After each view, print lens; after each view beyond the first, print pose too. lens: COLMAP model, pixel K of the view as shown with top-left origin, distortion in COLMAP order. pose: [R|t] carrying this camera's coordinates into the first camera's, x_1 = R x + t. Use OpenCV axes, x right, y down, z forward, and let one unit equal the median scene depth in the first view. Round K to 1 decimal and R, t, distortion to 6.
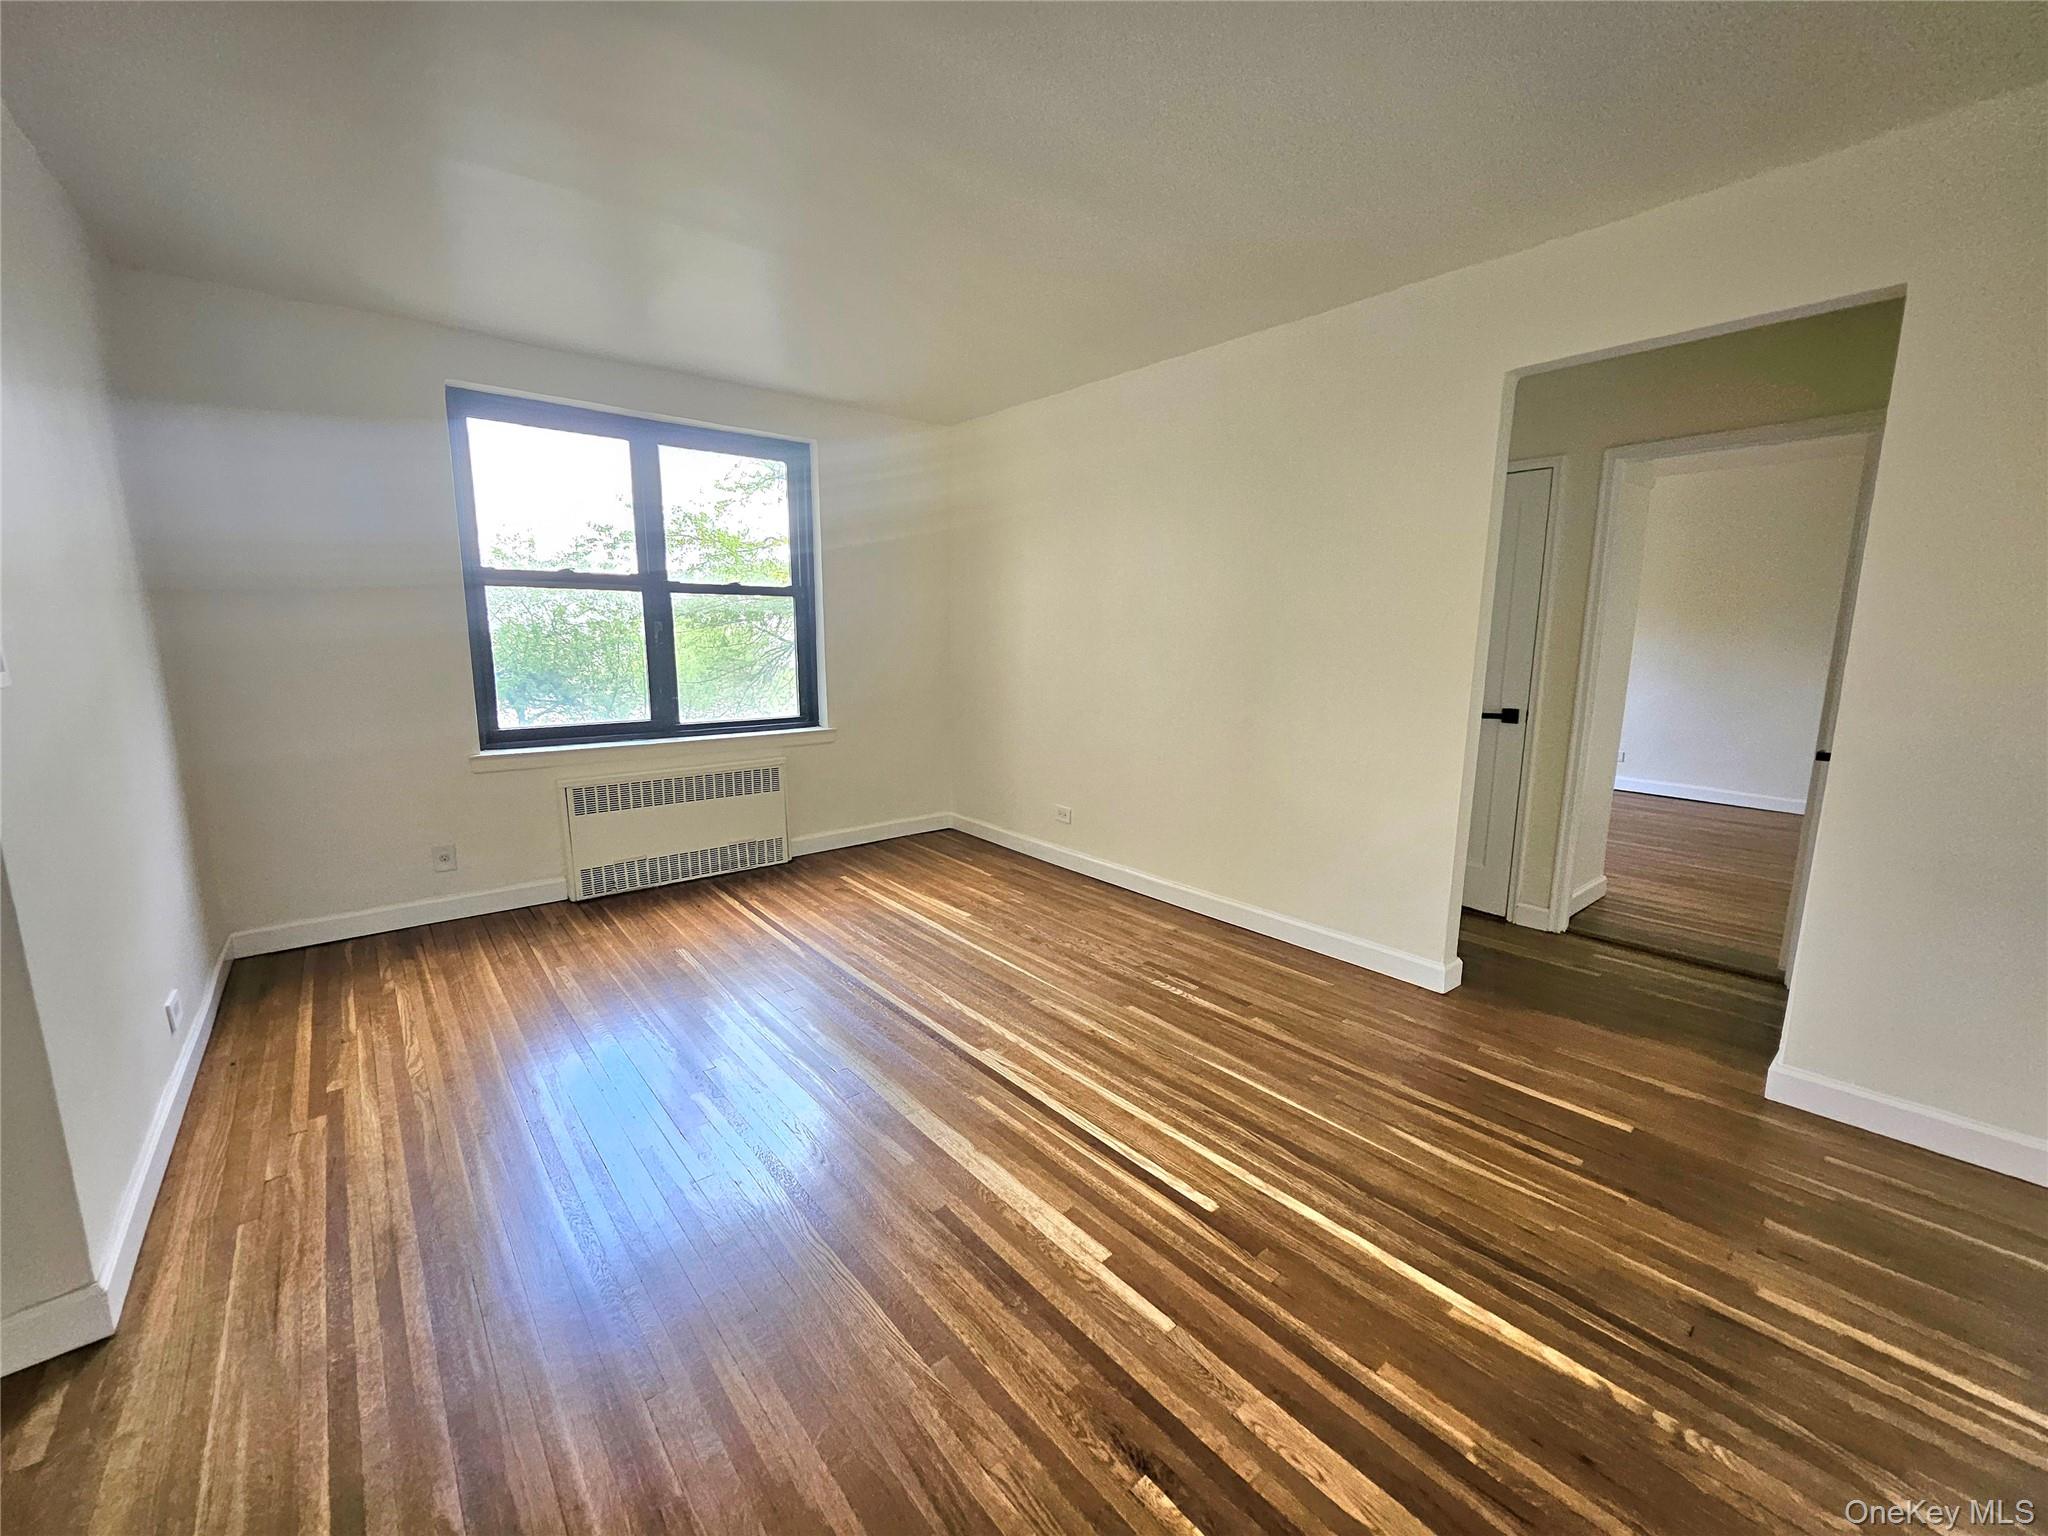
lens RADIAL K [[811.6, 0, 1020.9], [0, 811.6, 762.5], [0, 0, 1]] dist [0.003295, -0.002657]
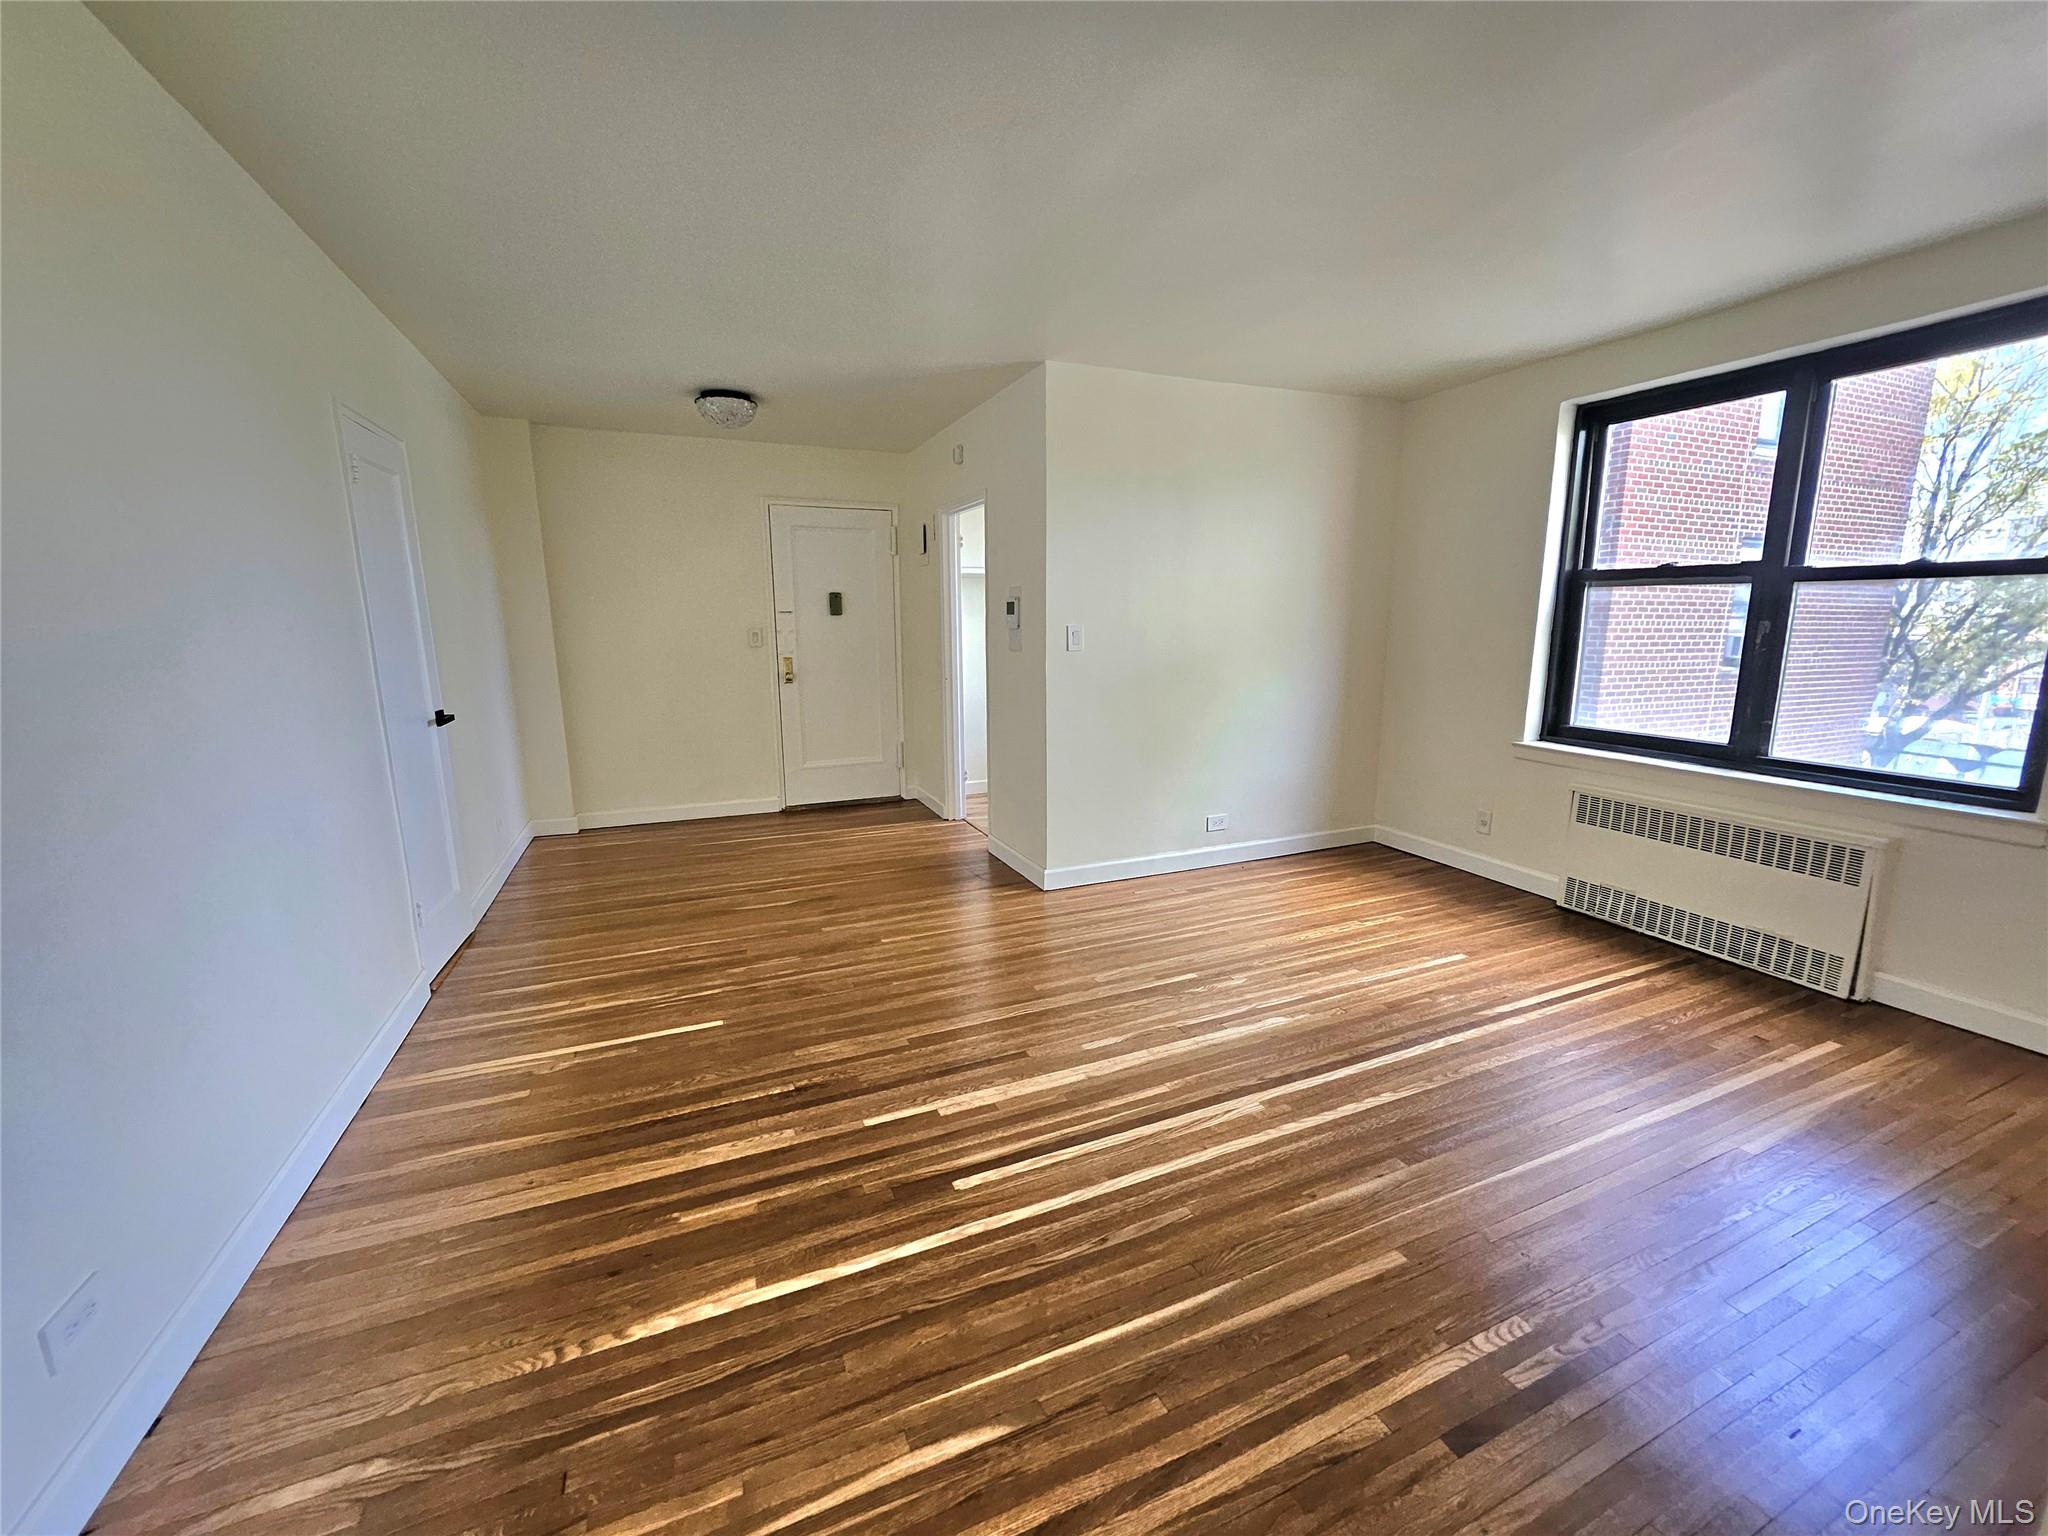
lens RADIAL K [[811.6, 0, 1027.6], [0, 811.6, 764.9], [0, 0, 1]] dist [0.003295, -0.002657]
pose [[-0.282094, 0.166238, -0.944874, 0.765398], [-0.156541, 0.963699, 0.216286, -0.150926], [0.946529, 0.208924, -0.245831, 0.846125]]
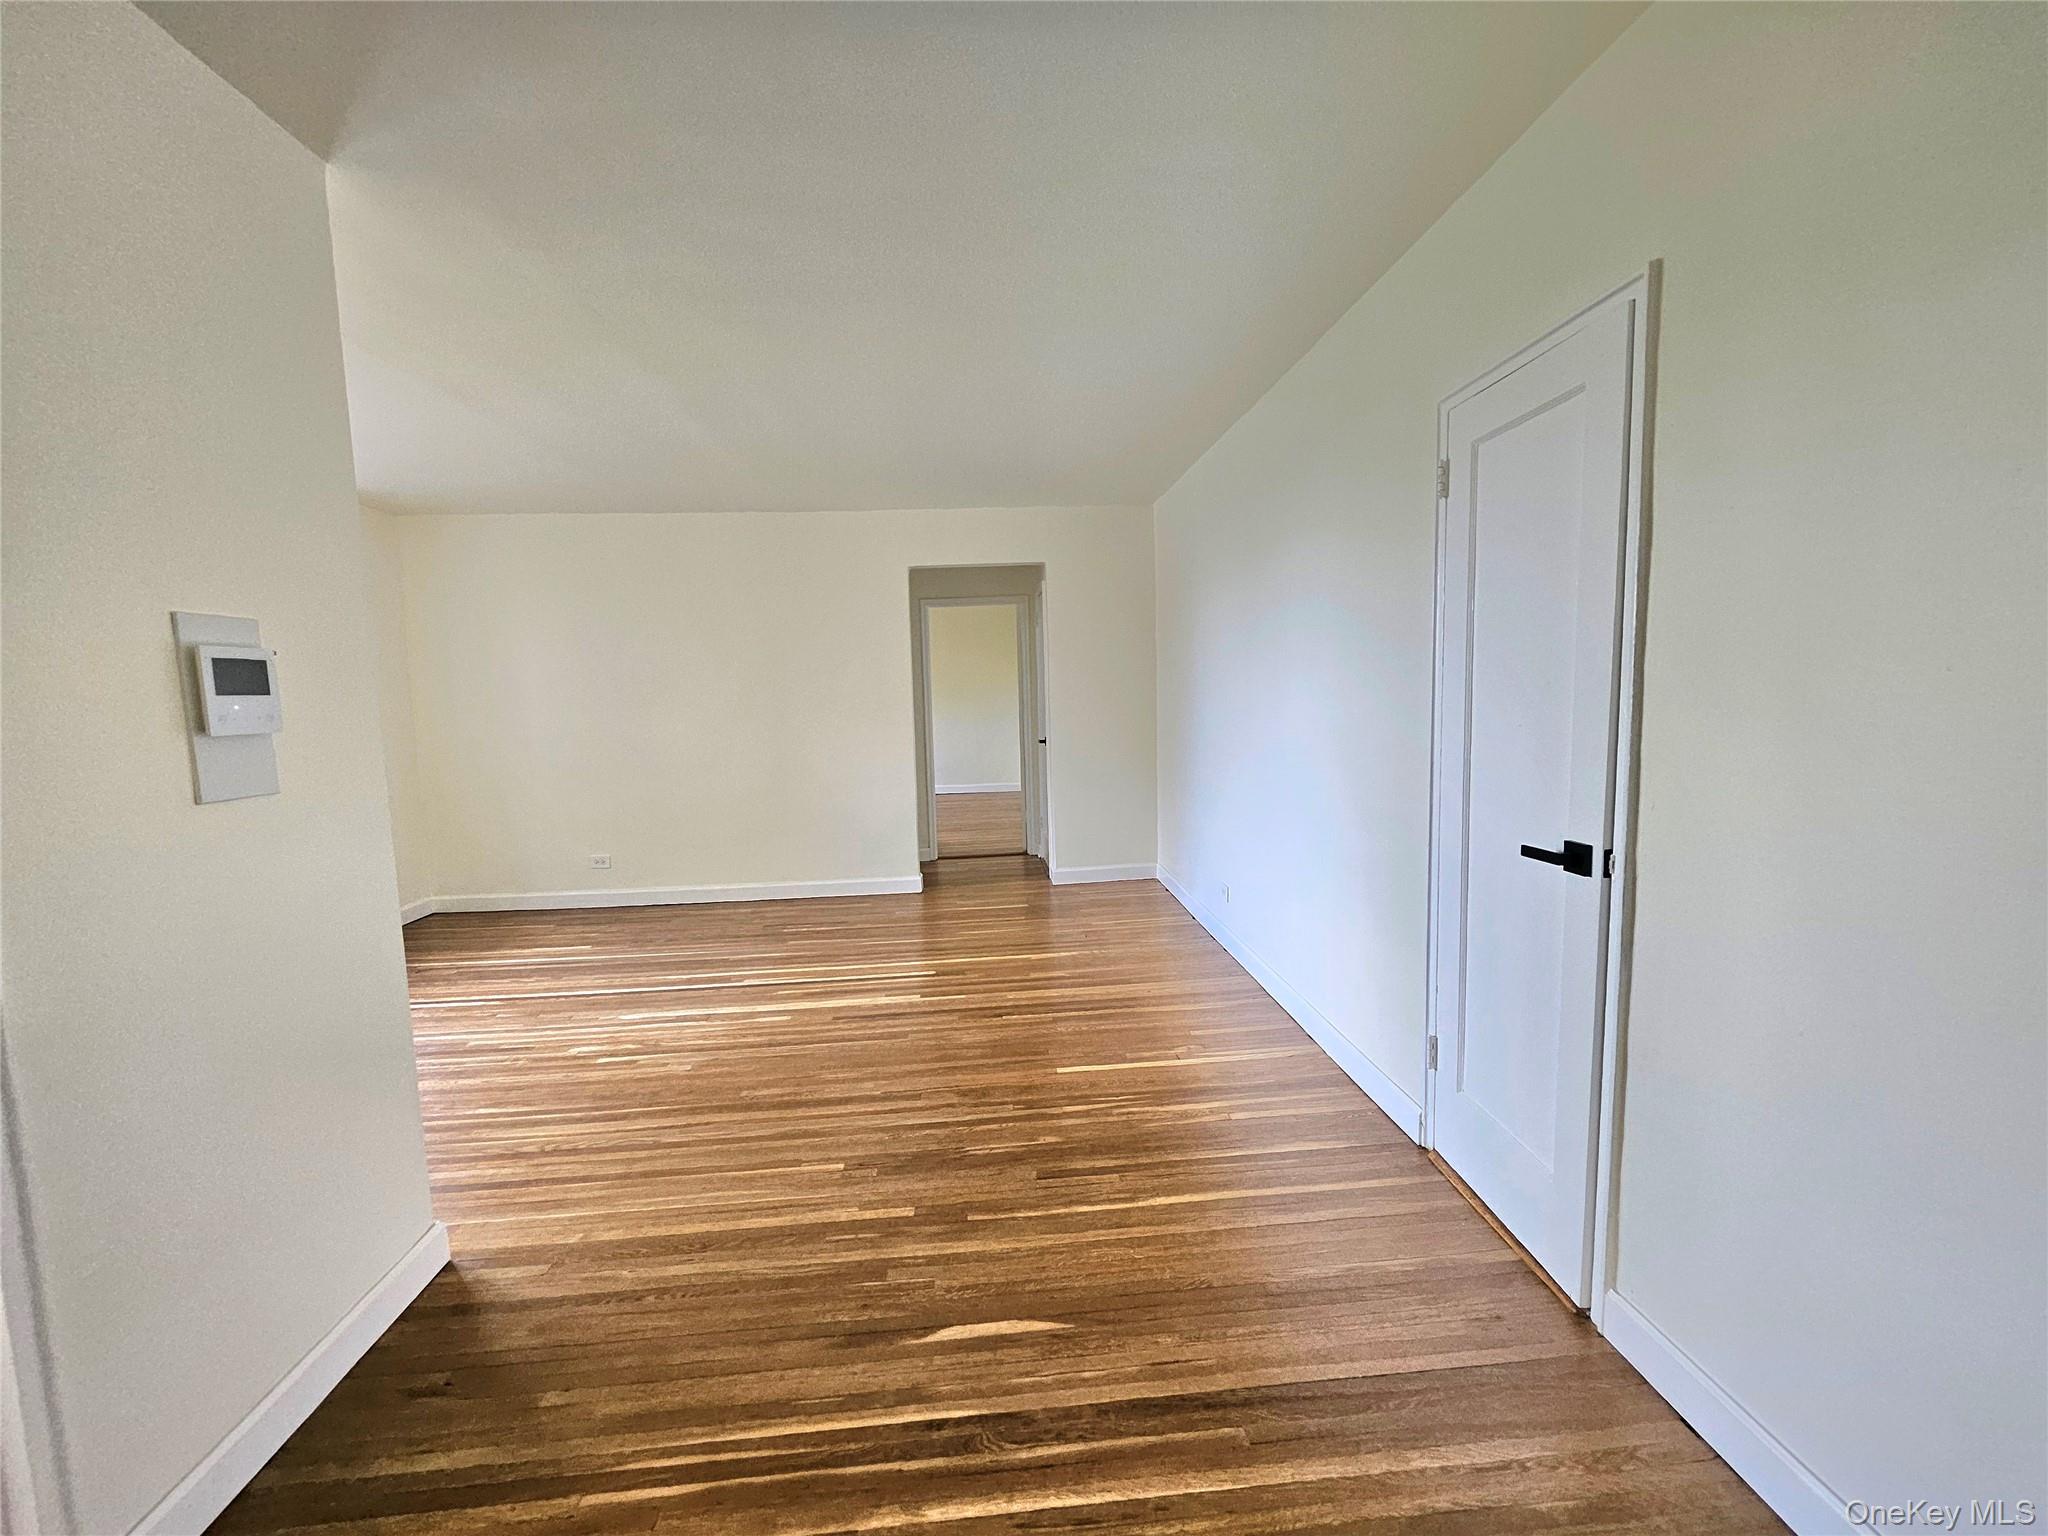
lens RADIAL K [[811.6, 0, 1017.6], [0, 811.6, 768.6], [0, 0, 1]] dist [0.003295, -0.002657]
pose [[0.591902, -0.102919, 0.799412, -0.849088], [0.166570, 0.986023, 0.003611, 0.043713], [-0.788610, 0.131021, 0.600773, -0.328479]]
